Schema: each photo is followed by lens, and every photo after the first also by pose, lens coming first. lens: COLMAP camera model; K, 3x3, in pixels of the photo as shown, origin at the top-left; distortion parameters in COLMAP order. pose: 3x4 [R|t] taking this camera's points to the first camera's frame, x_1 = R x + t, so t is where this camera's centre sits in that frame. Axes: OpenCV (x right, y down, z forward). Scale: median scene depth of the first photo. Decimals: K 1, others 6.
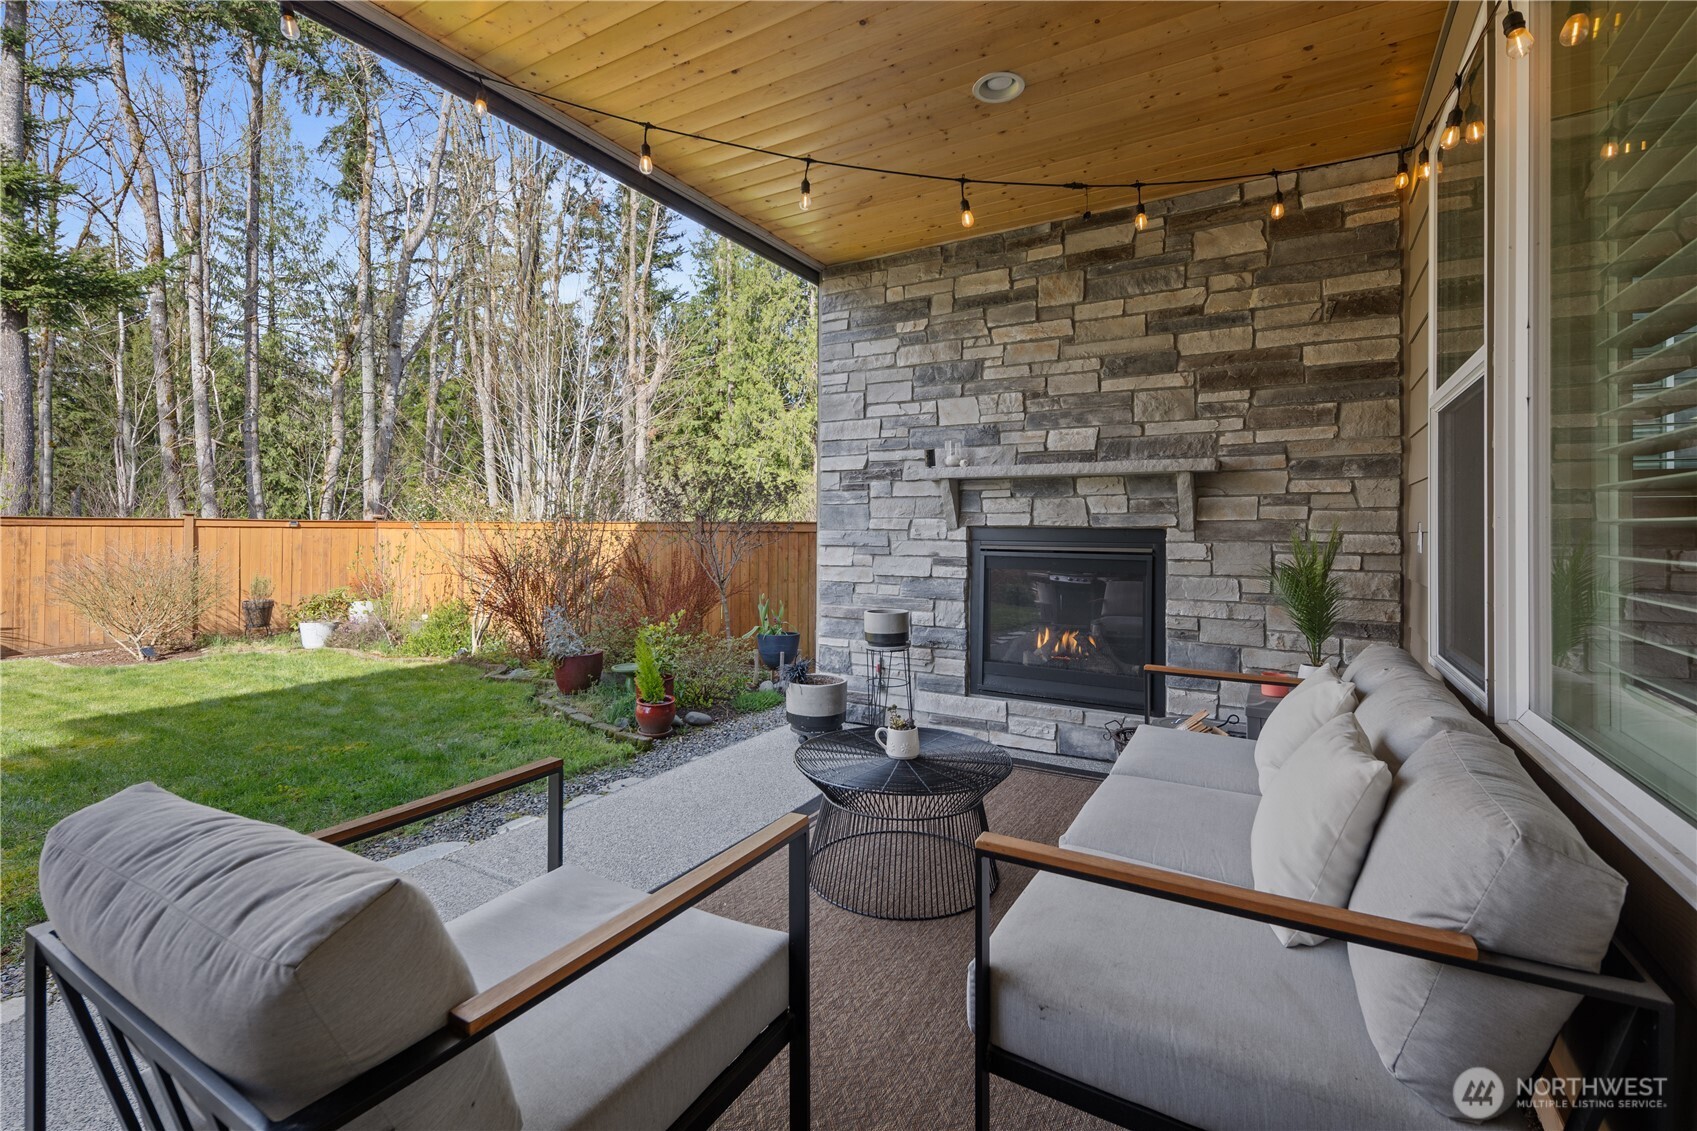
lens RADIAL K [[740.6, 0, 848.9], [0, 740.6, 522.8], [0, 0, 1]] dist [0.000130, -0.000983]
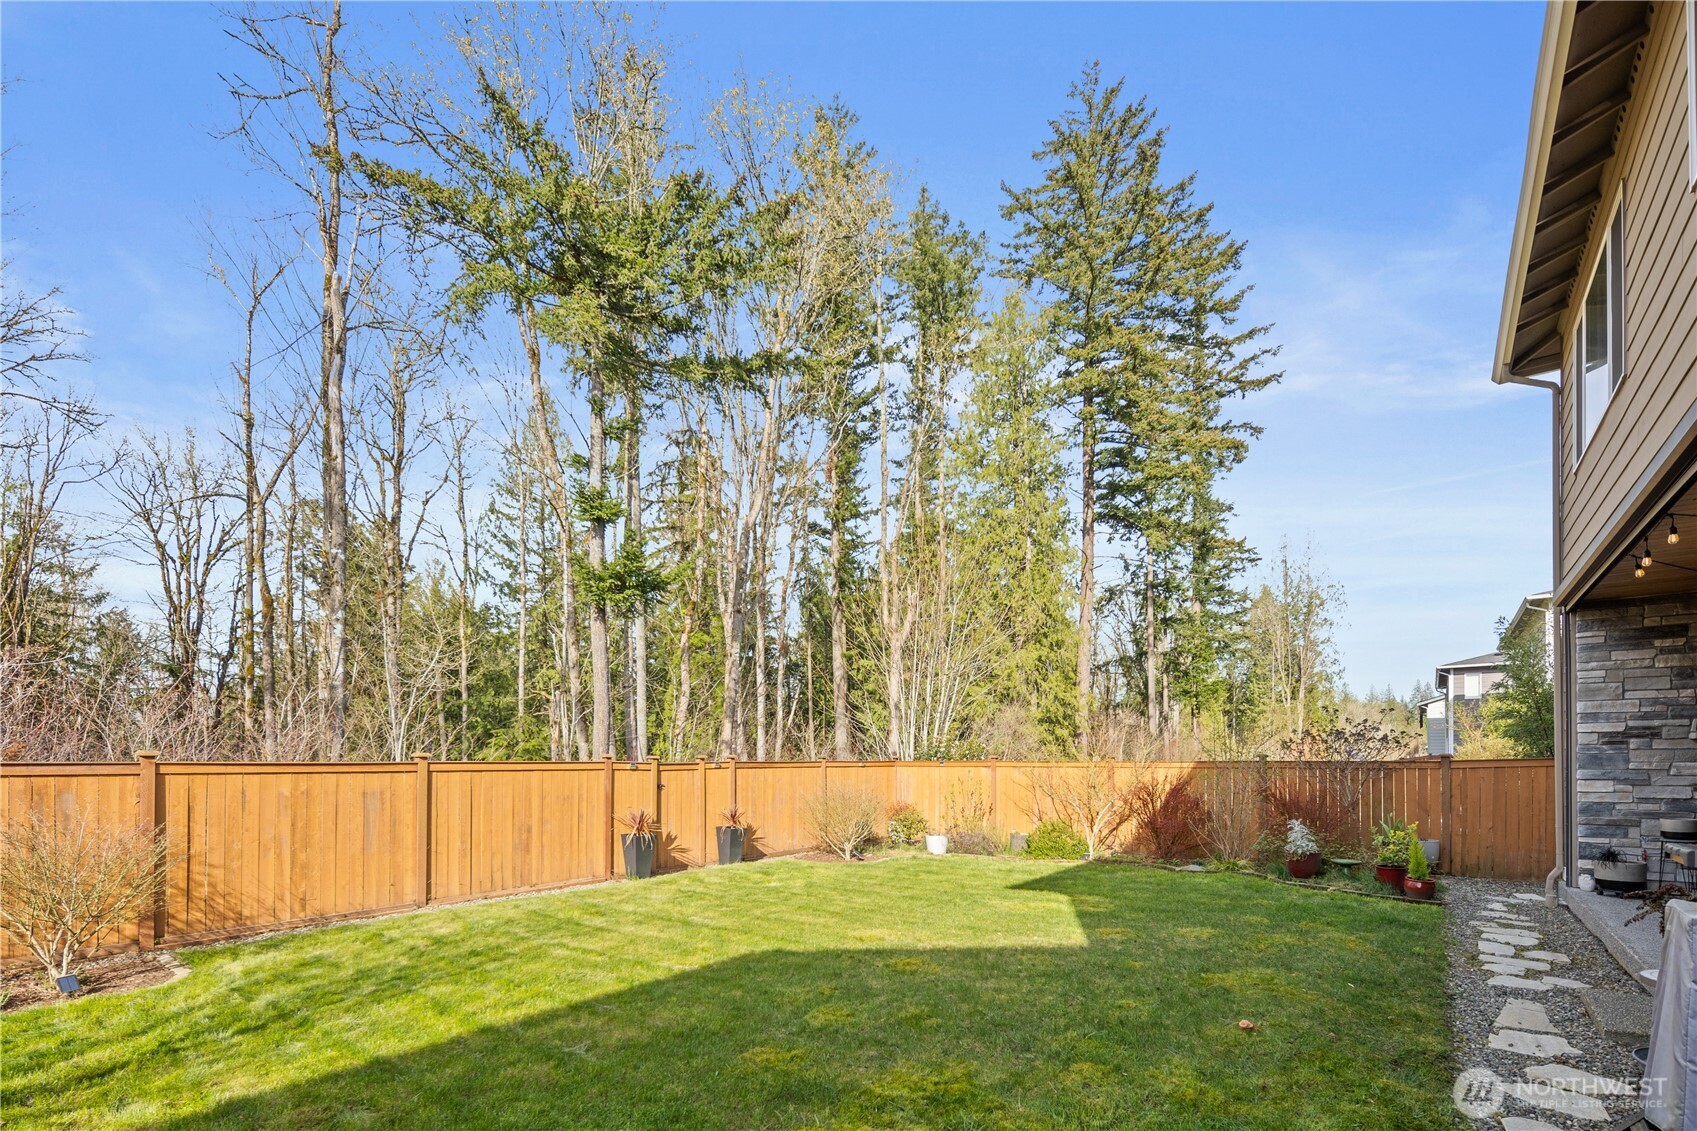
lens RADIAL K [[738.3, 0, 852.4], [0, 738.3, 752.9], [0, 0, 1]] dist [-0.000817, -0.000618]
pose [[0.990916, -0.006061, -0.134346, -1.559773], [0.006077, 0.999981, -0.000293, -0.039433], [0.134345, -0.000526, 0.990934, -0.874087]]
